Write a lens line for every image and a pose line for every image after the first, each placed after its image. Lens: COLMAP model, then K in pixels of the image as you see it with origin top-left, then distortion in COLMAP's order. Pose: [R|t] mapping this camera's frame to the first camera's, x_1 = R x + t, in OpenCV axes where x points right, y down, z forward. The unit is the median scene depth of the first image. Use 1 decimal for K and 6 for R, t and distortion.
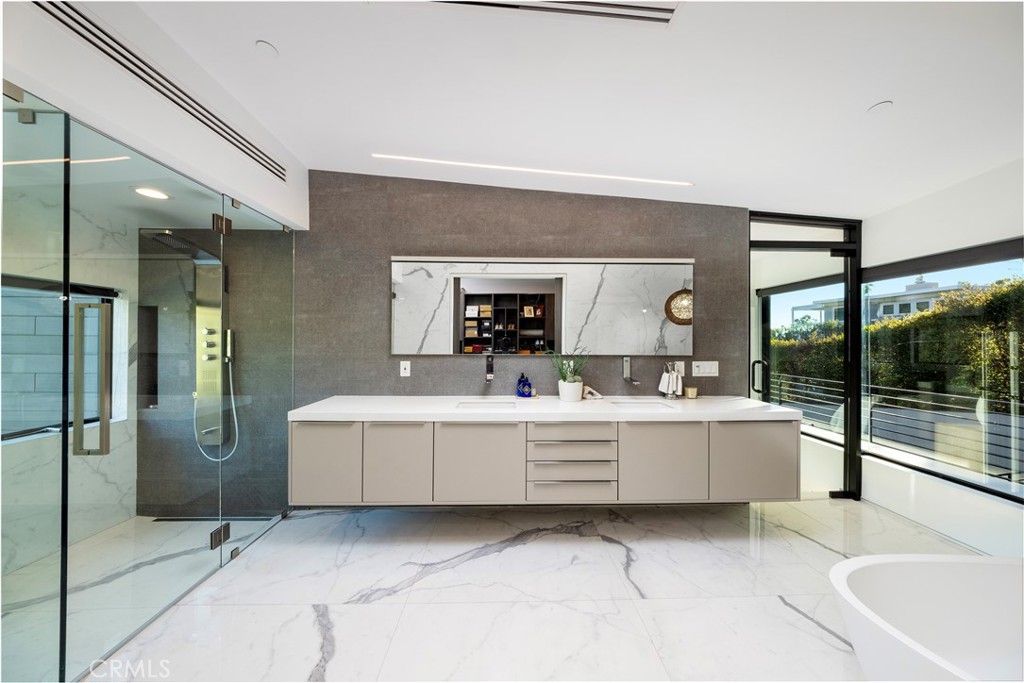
lens RADIAL K [[331.7, 0, 514.1], [0, 331.7, 339.1], [0, 0, 1]] dist [-0.007371, 0.000062]
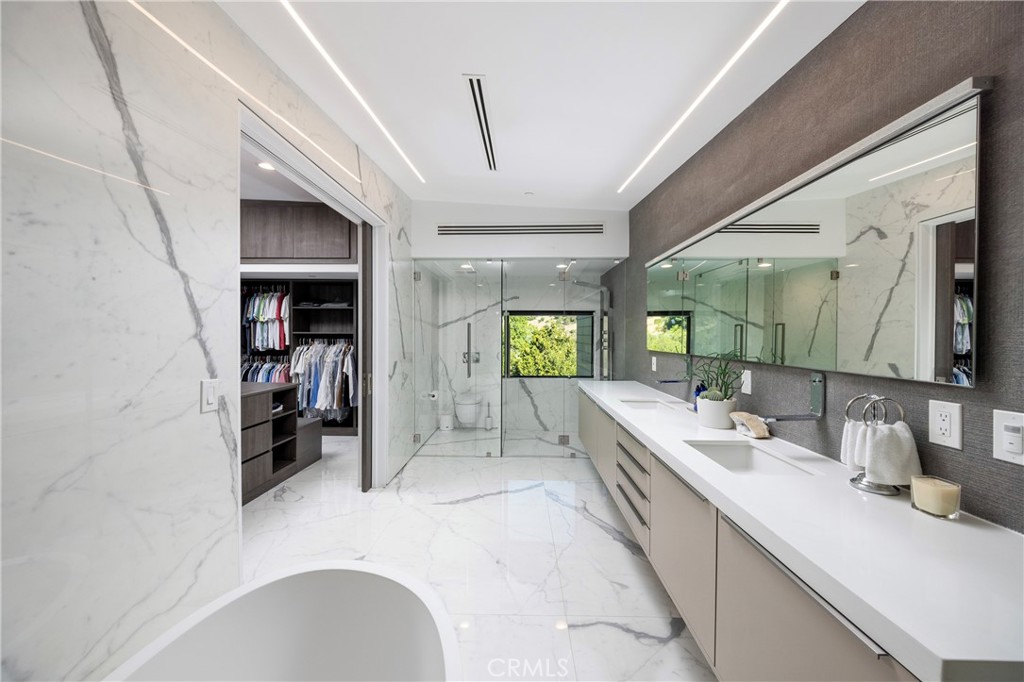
lens RADIAL K [[377.7, 0, 512.4], [0, 377.7, 339.0], [0, 0, 1]] dist [-0.001630, 0.000141]
pose [[-0.055521, 0.004365, -0.998448, 0.943509], [0.007610, 0.999963, 0.003948, -0.001247], [0.998429, -0.007379, -0.055552, 0.602053]]
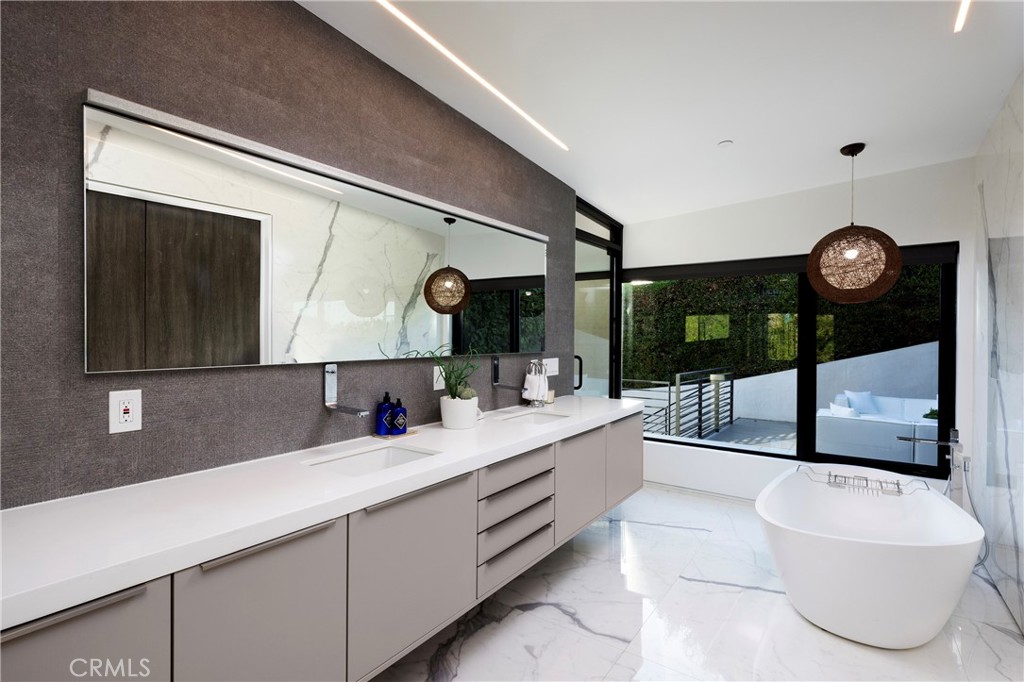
lens RADIAL K [[486.3, 0, 515.7], [0, 486.3, 343.6], [0, 0, 1]] dist [0.000475, 0.001003]
pose [[0.599477, -0.015149, 0.800248, -0.500100], [-0.003121, 0.999769, 0.021264, 0.001728], [-0.800386, -0.015245, 0.599292, 0.332471]]
